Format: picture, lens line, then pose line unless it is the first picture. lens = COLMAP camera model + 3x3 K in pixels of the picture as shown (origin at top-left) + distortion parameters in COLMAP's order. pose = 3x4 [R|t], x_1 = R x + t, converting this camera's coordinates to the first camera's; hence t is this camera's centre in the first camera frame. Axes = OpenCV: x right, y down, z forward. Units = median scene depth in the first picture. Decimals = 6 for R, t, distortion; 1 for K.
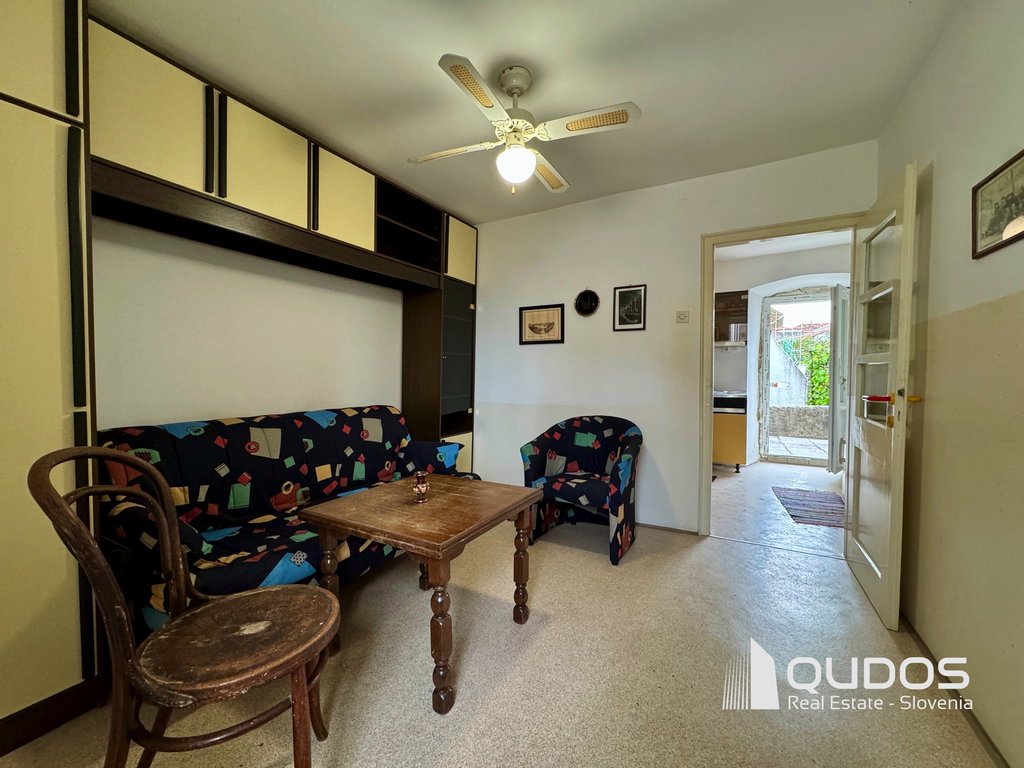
lens RADIAL K [[412.5, 0, 512.0], [0, 412.5, 384.0], [0, 0, 1]] dist [-0.000420, -0.000090]
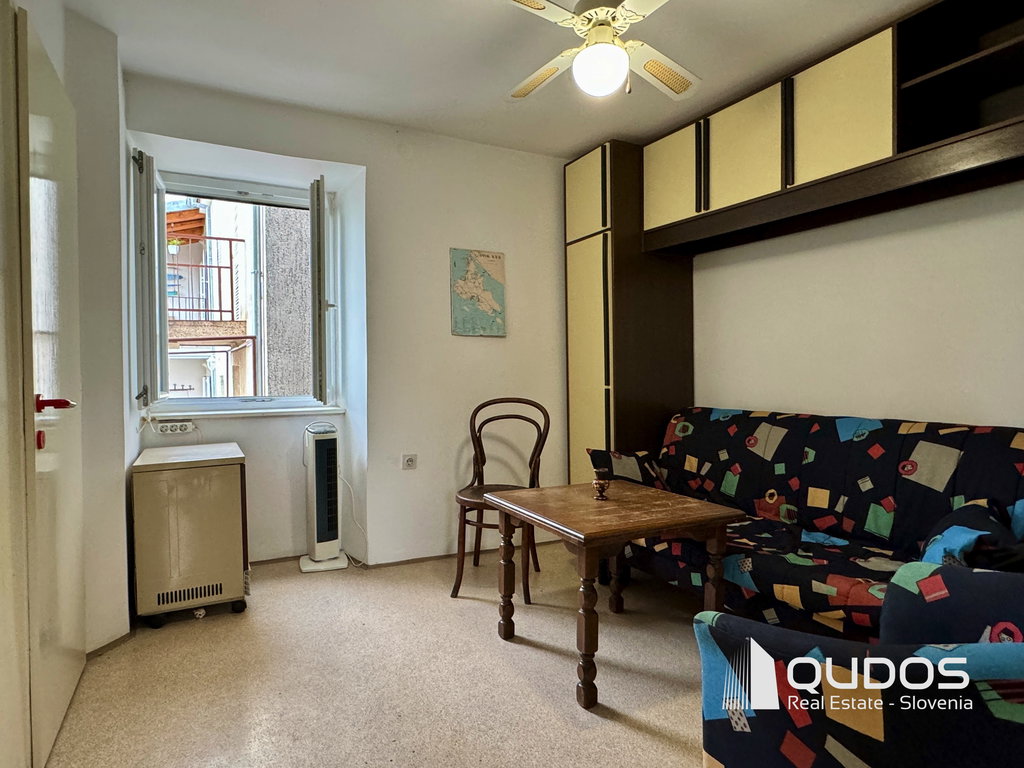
lens RADIAL K [[607.3, 0, 512.0], [0, 607.3, 384.0], [0, 0, 1]] dist [0.035293, -0.000083]
pose [[-0.543963, 0.017608, -0.838924, 0.832291], [-0.016486, 0.999363, 0.031665, -0.017918], [0.838947, 0.031055, -0.543326, 1.226361]]
